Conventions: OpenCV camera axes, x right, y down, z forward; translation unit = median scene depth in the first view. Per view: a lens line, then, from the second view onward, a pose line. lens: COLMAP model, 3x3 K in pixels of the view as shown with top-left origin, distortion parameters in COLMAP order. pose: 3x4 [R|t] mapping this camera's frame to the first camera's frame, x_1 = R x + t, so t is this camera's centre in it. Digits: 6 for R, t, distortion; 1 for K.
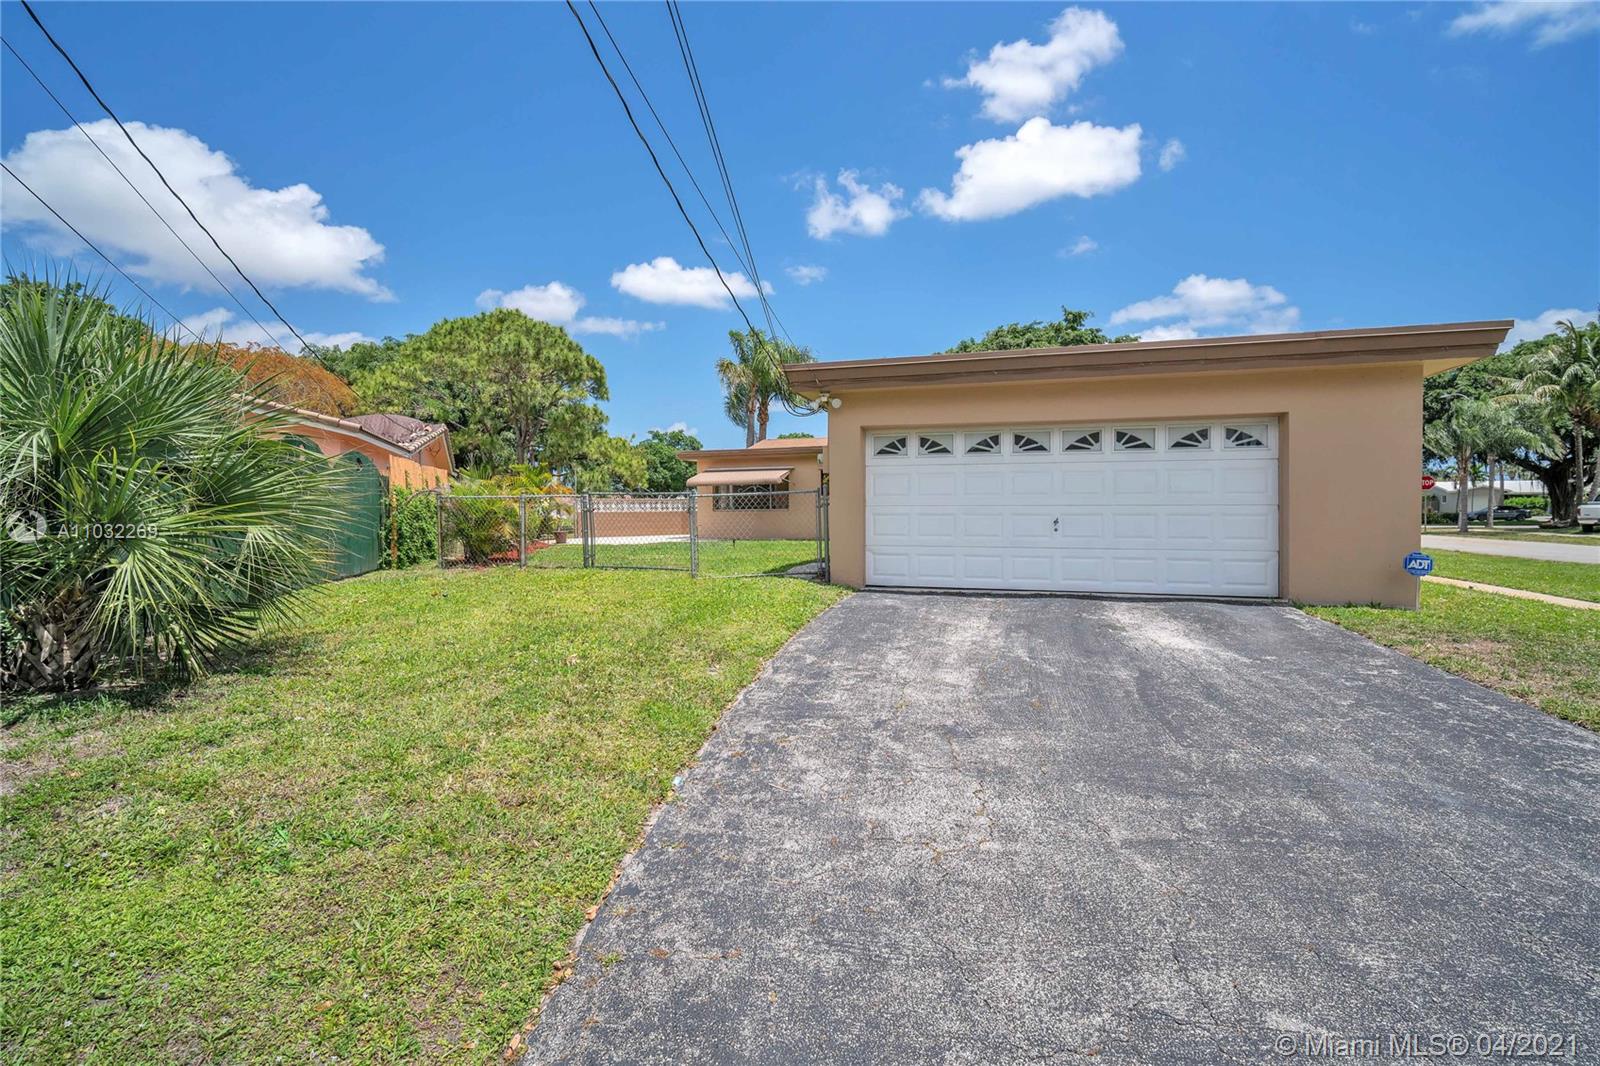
lens RADIAL K [[747.9, 0, 800.7], [0, 747.9, 494.5], [0, 0, 1]] dist [-0.002610, 0.000455]
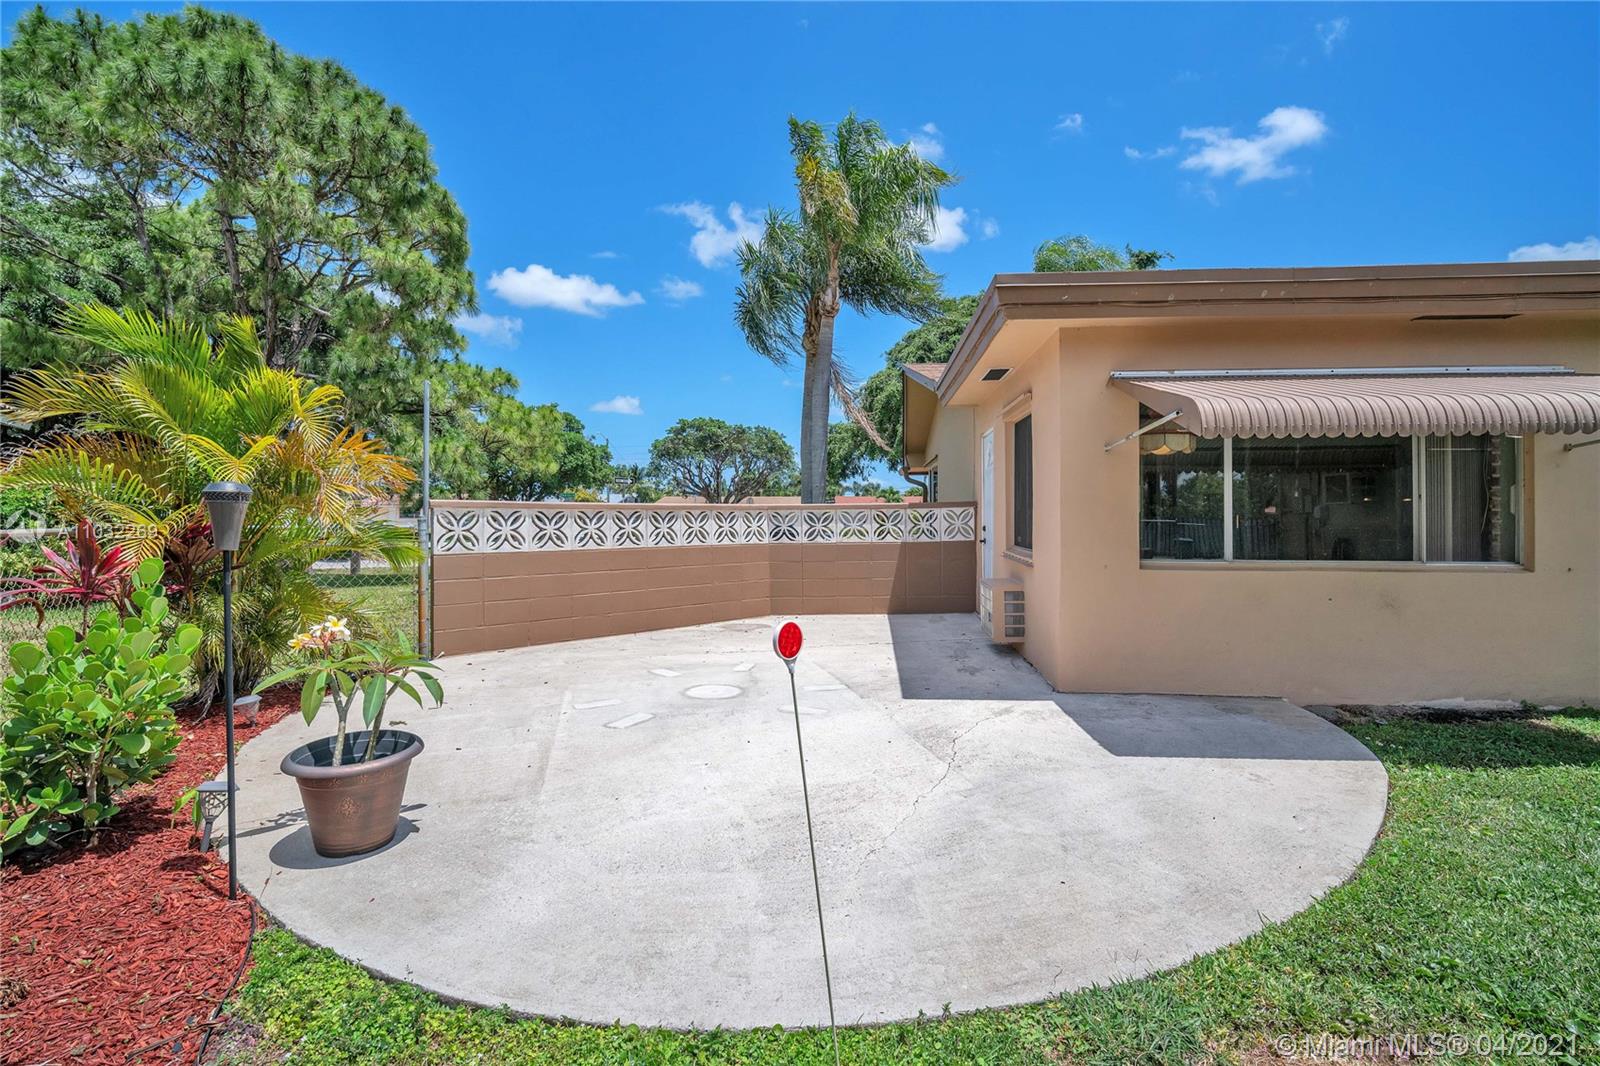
lens RADIAL K [[747.9, 0, 800.7], [0, 747.9, 494.5], [0, 0, 1]] dist [-0.002610, 0.000455]
pose [[0.975564, 0.017019, 0.219055, -0.175153], [-0.015337, 0.999838, -0.009376, 0.003560], [-0.219179, 0.005787, 0.975667, 0.546589]]
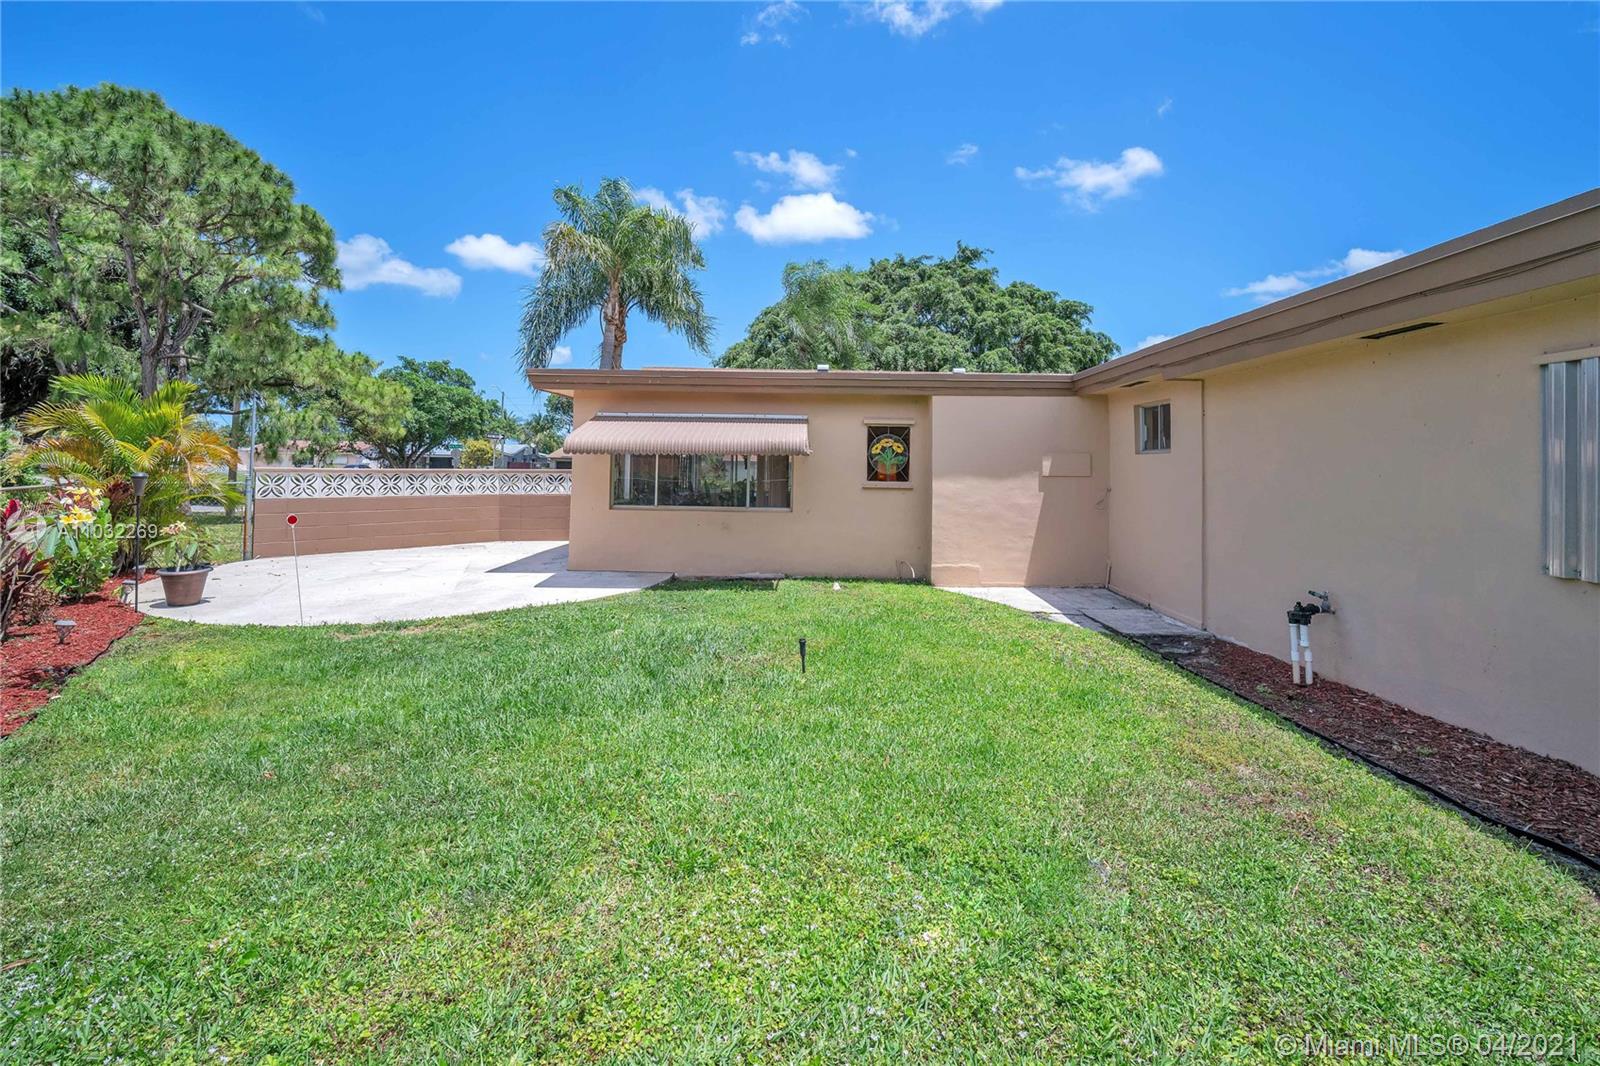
lens RADIAL K [[757.0, 0, 801.7], [0, 757.0, 425.2], [0, 0, 1]] dist [0.000850, 0.000395]
pose [[0.952346, 0.040132, 0.302370, -0.096679], [-0.030417, 0.998861, -0.036773, -0.009315], [-0.303501, 0.025823, 0.952481, 0.359122]]
